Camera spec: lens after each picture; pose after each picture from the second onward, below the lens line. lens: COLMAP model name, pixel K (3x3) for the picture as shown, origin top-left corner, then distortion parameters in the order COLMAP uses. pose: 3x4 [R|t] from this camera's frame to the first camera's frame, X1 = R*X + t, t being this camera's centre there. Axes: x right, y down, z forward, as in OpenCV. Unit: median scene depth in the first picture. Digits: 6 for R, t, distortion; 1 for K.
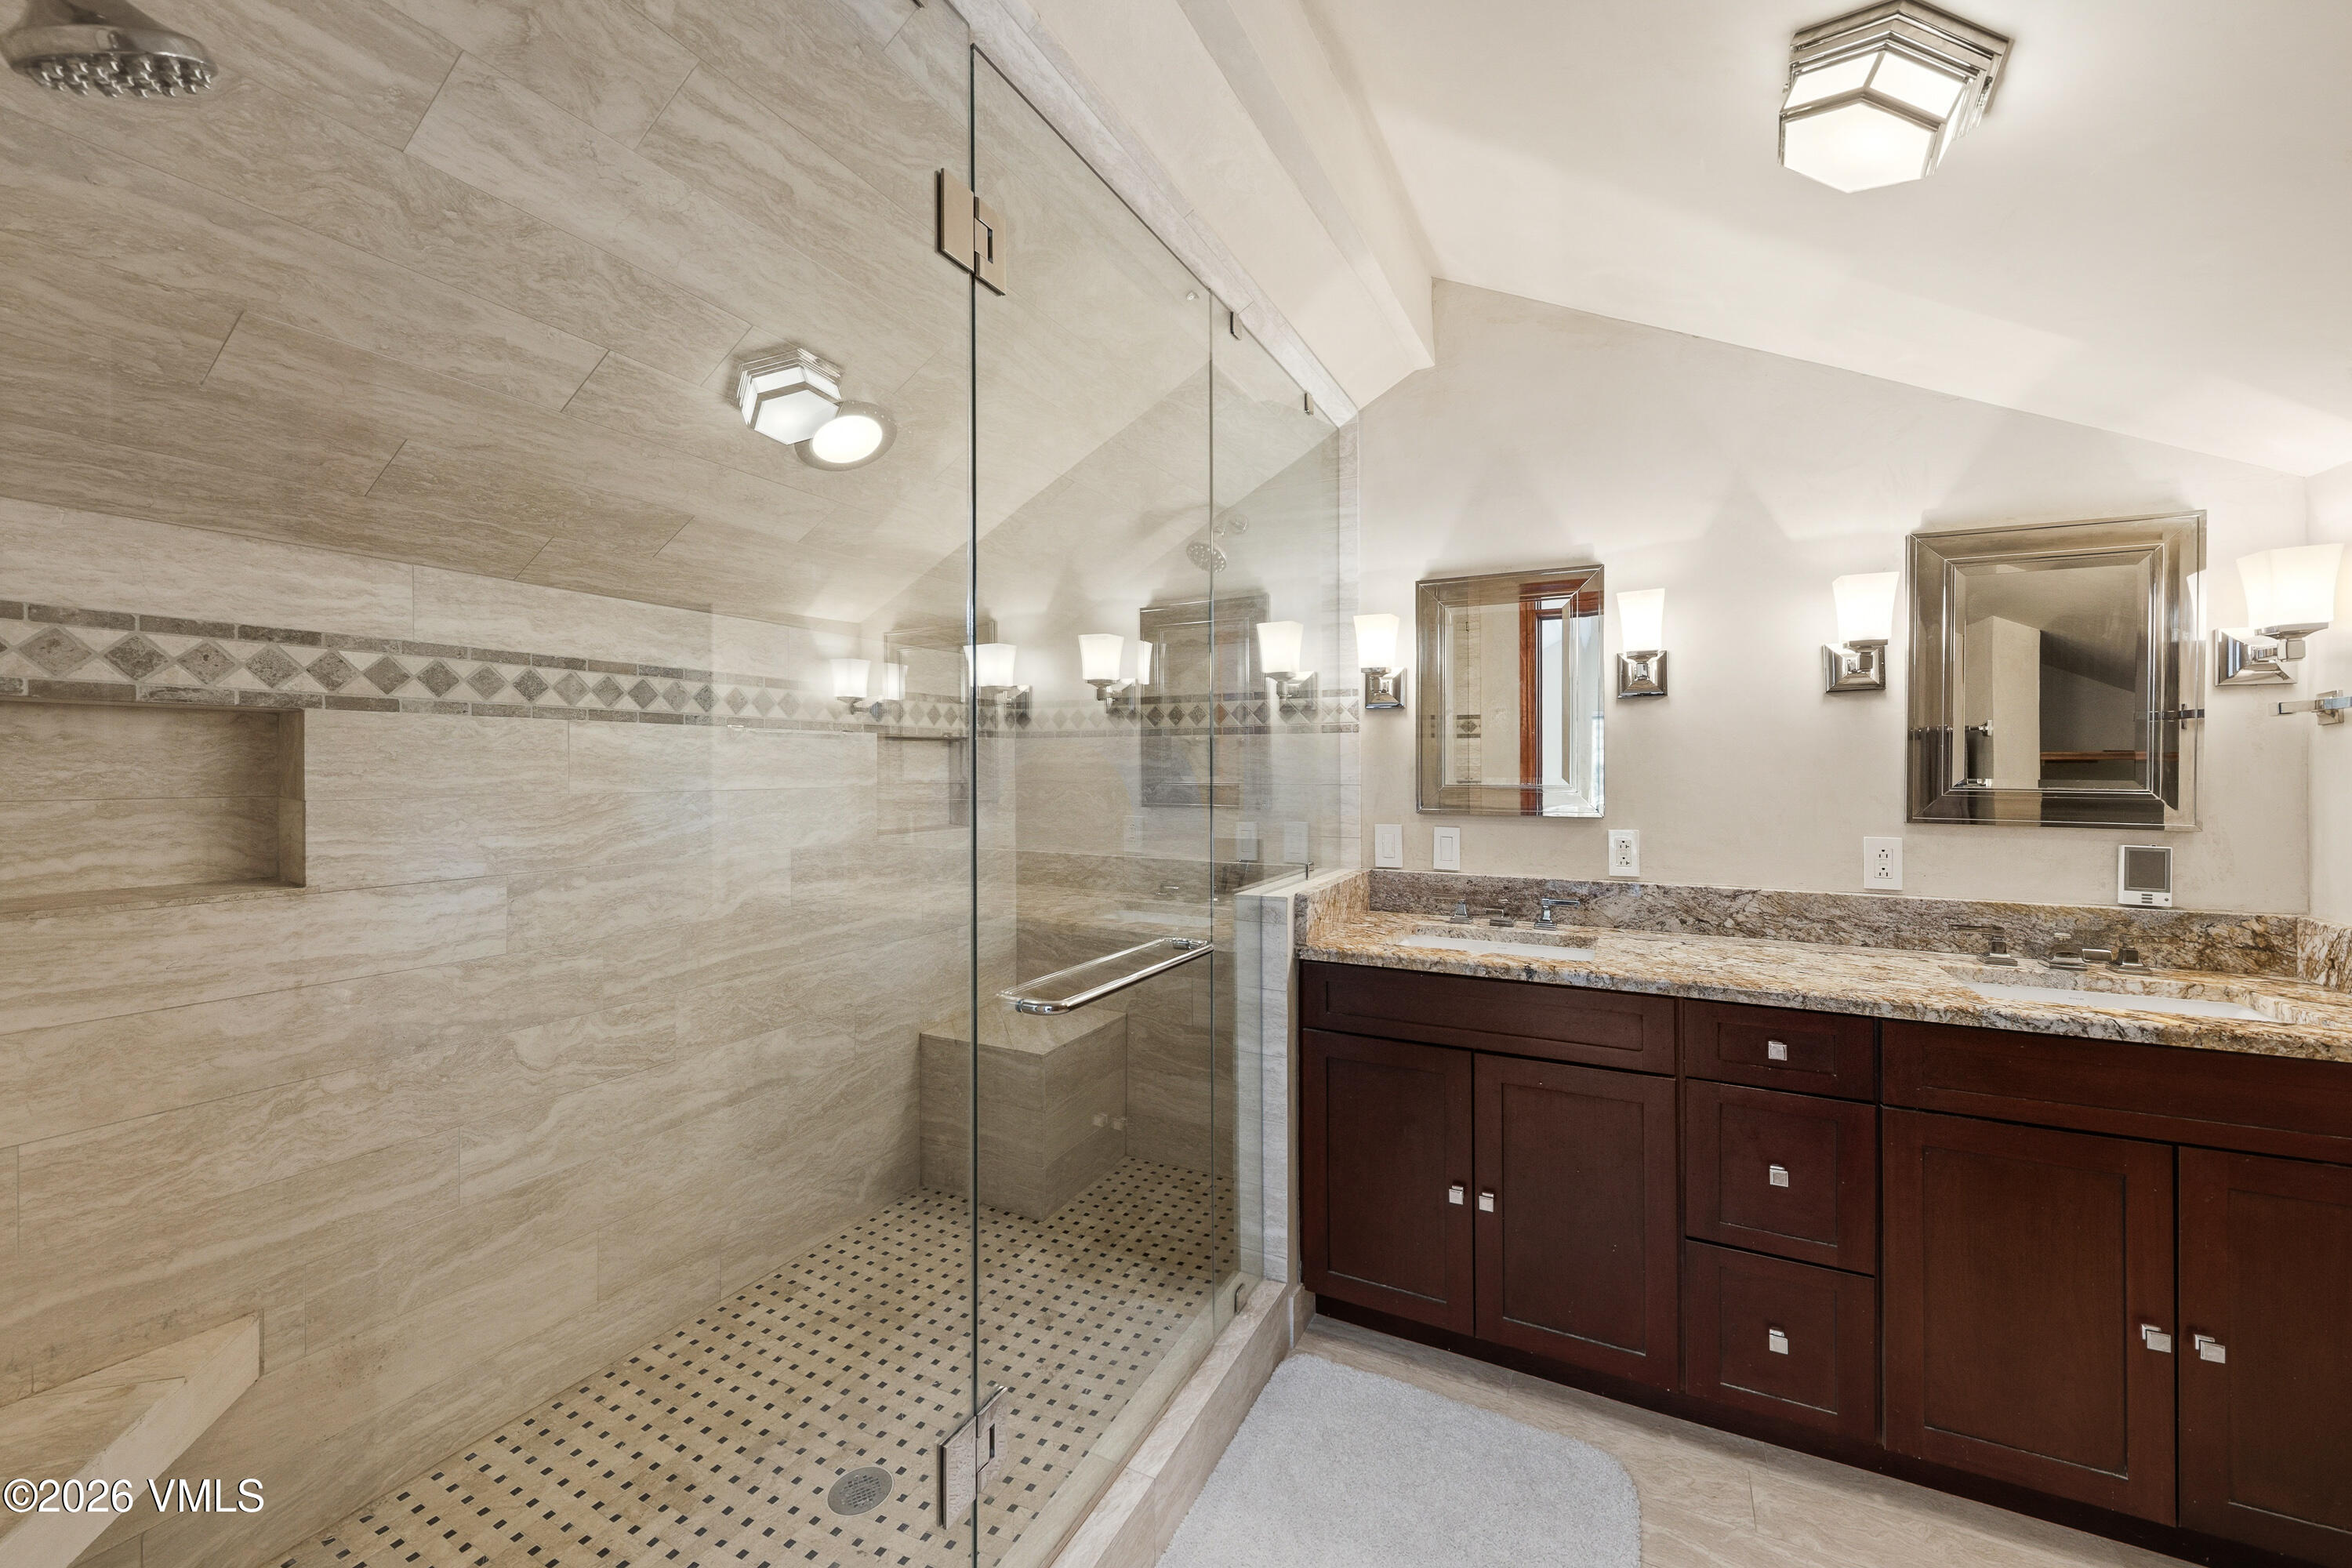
lens RADIAL K [[906.5, 0, 1187.8], [0, 906.5, 763.8], [0, 0, 1]] dist [0.011262, -0.006300]
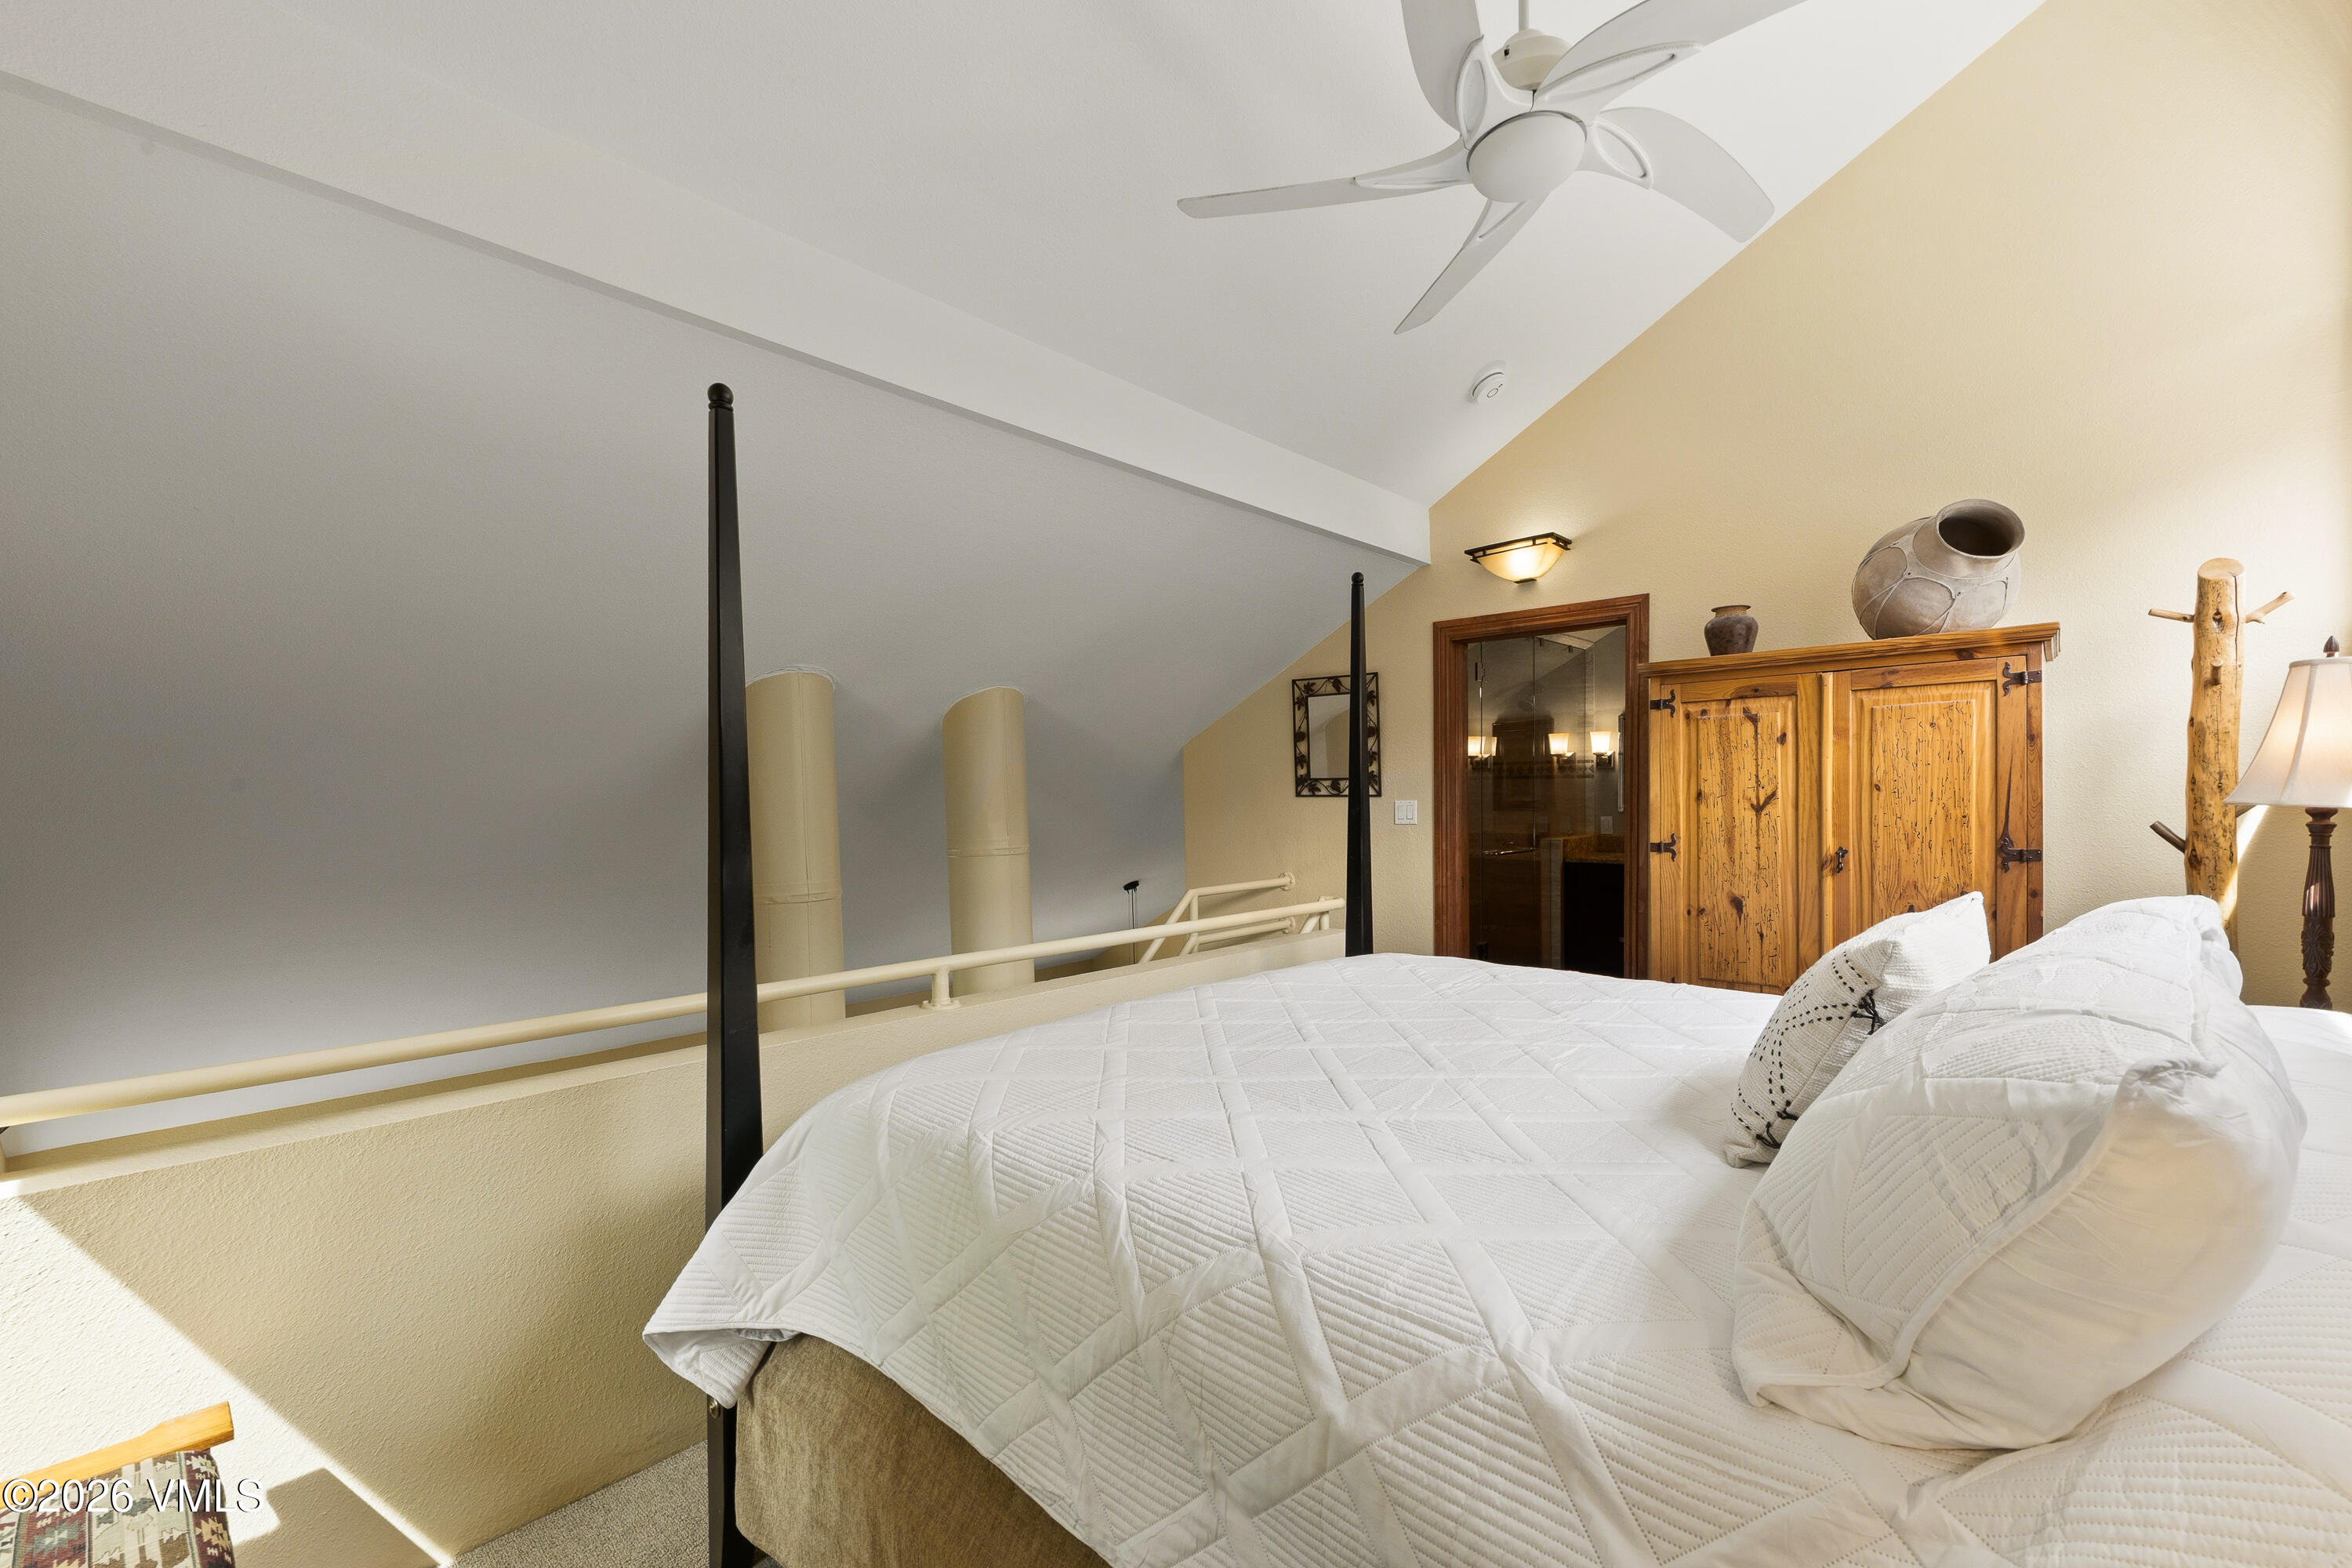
lens RADIAL K [[955.6, 0, 1181.7], [0, 955.6, 774.4], [0, 0, 1]] dist [0.013447, 0.000065]
pose [[0.962224, 0.002155, -0.272251, -0.211387], [-0.004506, 0.999958, -0.008011, -0.027928], [0.272222, 0.008935, 0.962193, -2.149046]]
